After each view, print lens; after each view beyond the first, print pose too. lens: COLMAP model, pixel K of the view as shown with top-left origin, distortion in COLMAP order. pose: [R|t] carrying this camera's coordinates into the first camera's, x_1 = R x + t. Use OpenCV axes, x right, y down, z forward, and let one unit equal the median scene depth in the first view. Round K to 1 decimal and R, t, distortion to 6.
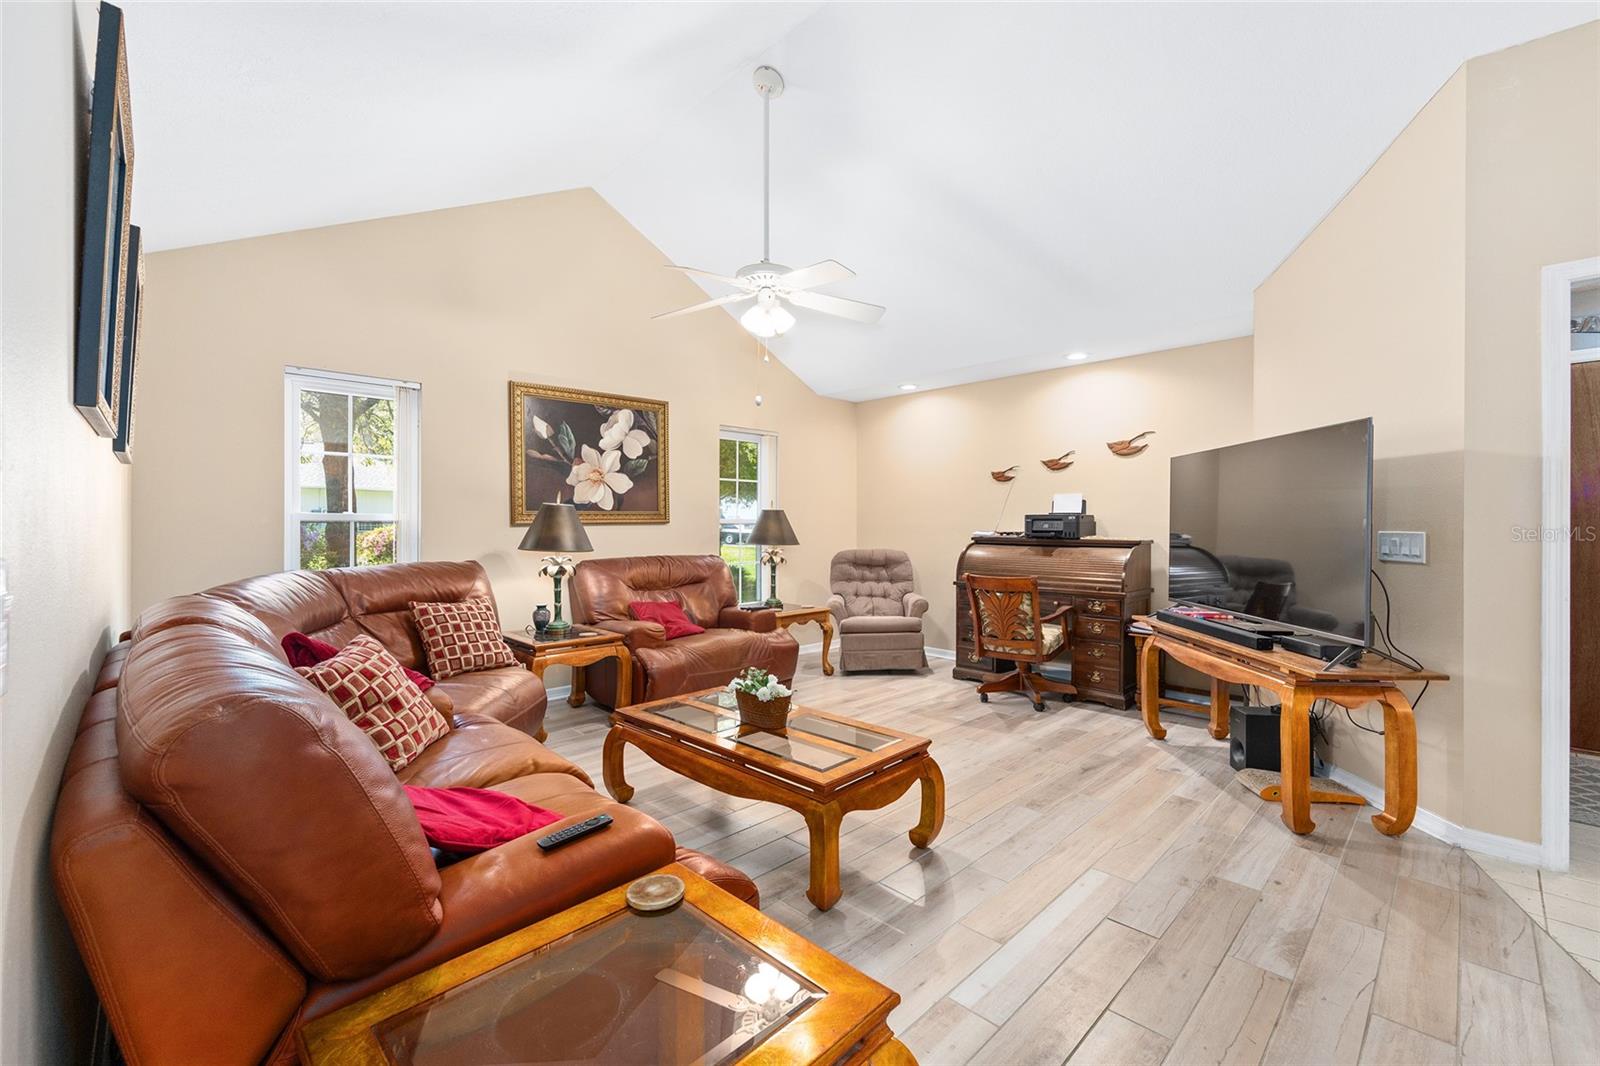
lens RADIAL K [[659.0, 0, 803.5], [0, 659.0, 524.2], [0, 0, 1]] dist [-0.002223, 0.000858]
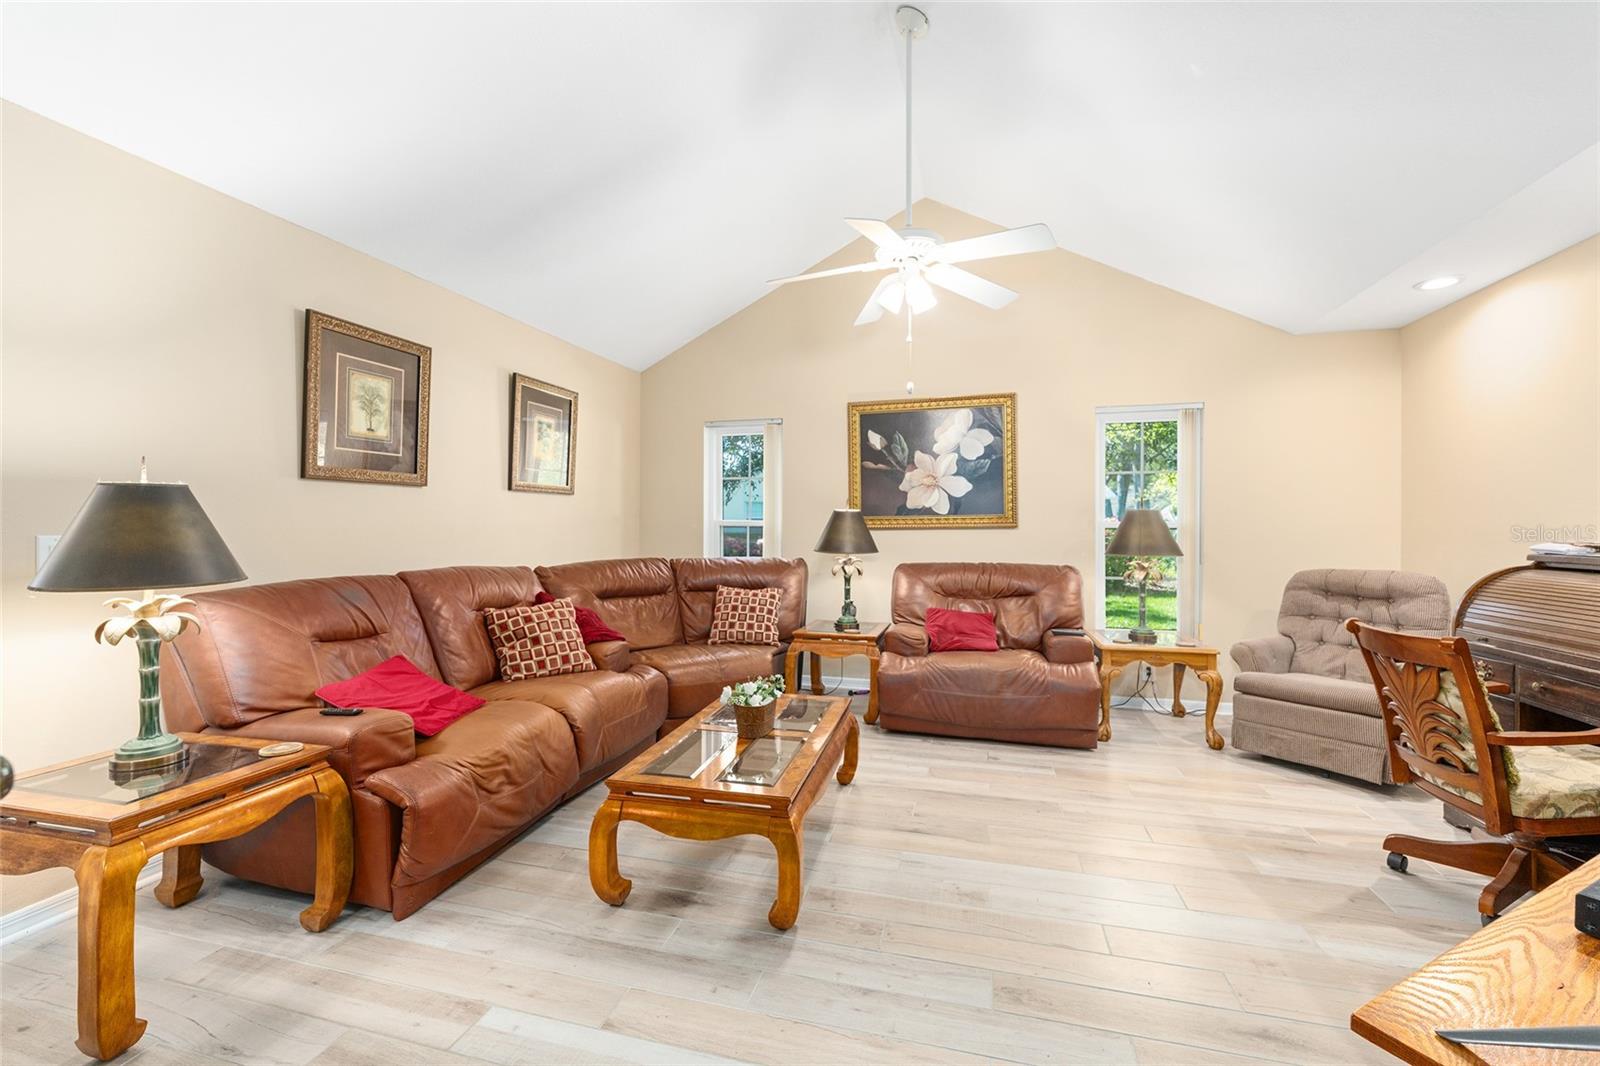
lens RADIAL K [[659.0, 0, 803.0], [0, 659.0, 537.6], [0, 0, 1]] dist [-0.002223, 0.000858]
pose [[0.512193, 0.015523, -0.858730, 0.446651], [0.000791, 0.999828, 0.018545, -0.004628], [0.858870, -0.010178, 0.512093, 0.306442]]
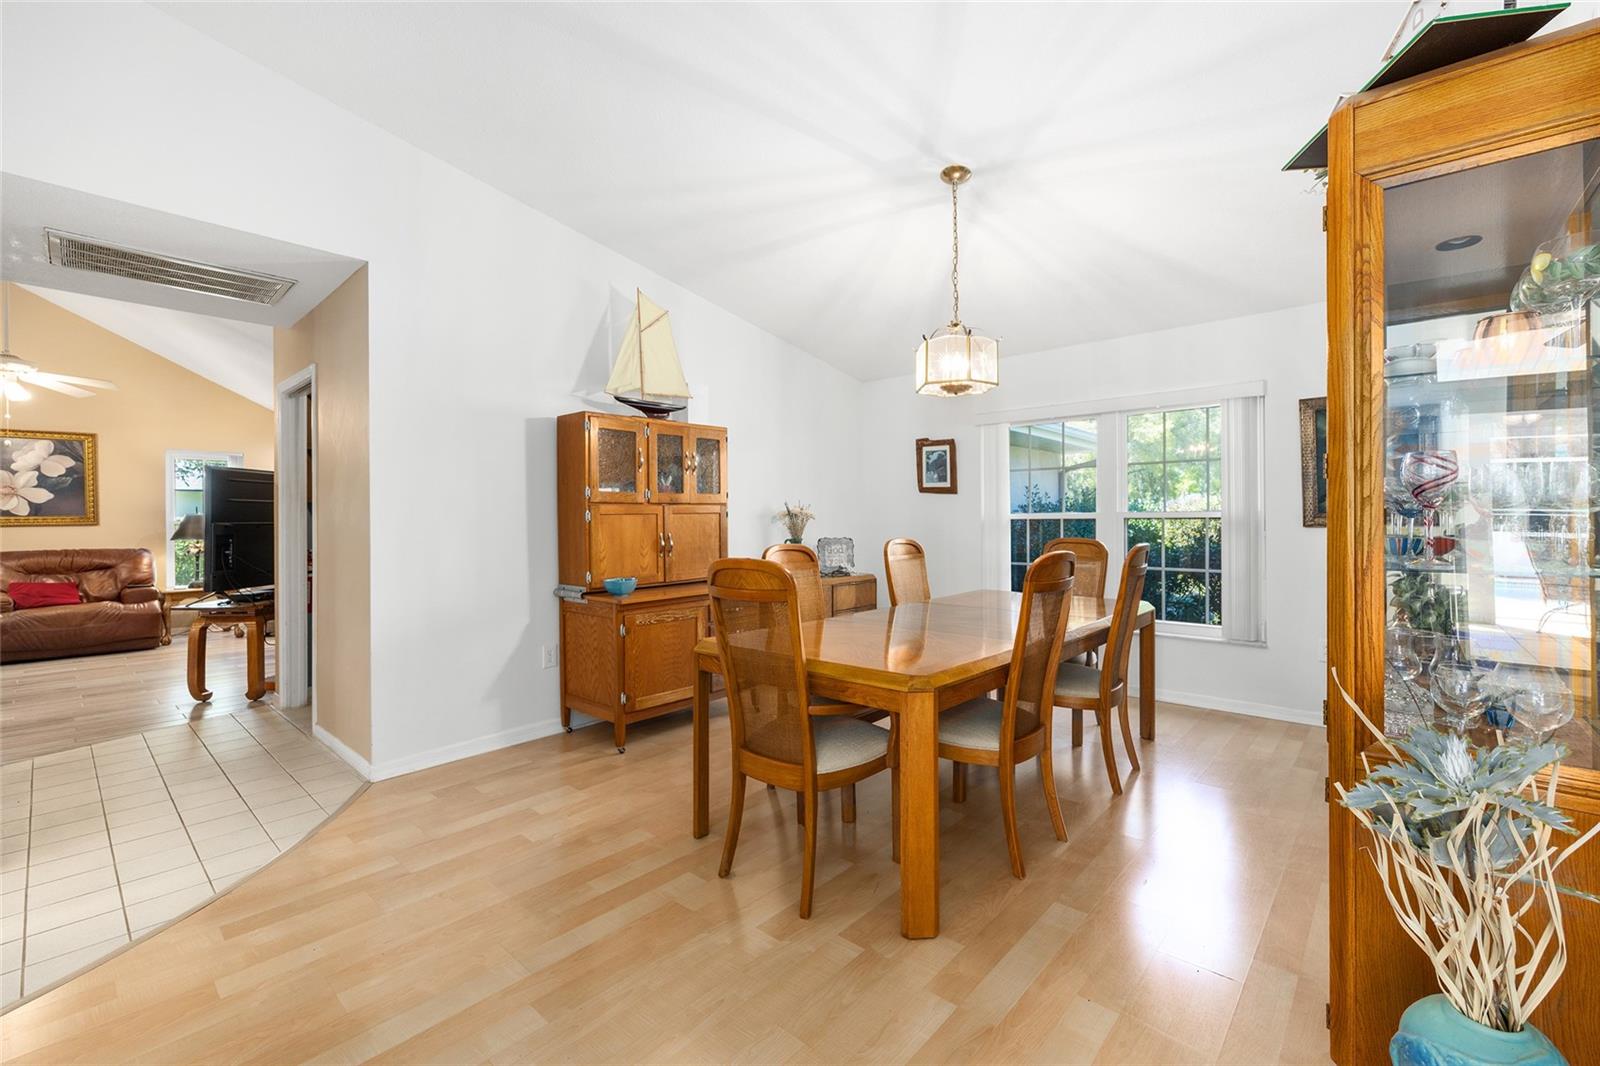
lens RADIAL K [[659.0, 0, 795.8], [0, 659.0, 518.8], [0, 0, 1]] dist [-0.002223, 0.000858]
pose [[0.996406, -0.005059, 0.084554, 1.152937], [0.005204, 0.999985, -0.001503, -0.004372], [-0.084546, 0.001938, 0.996418, -0.466594]]
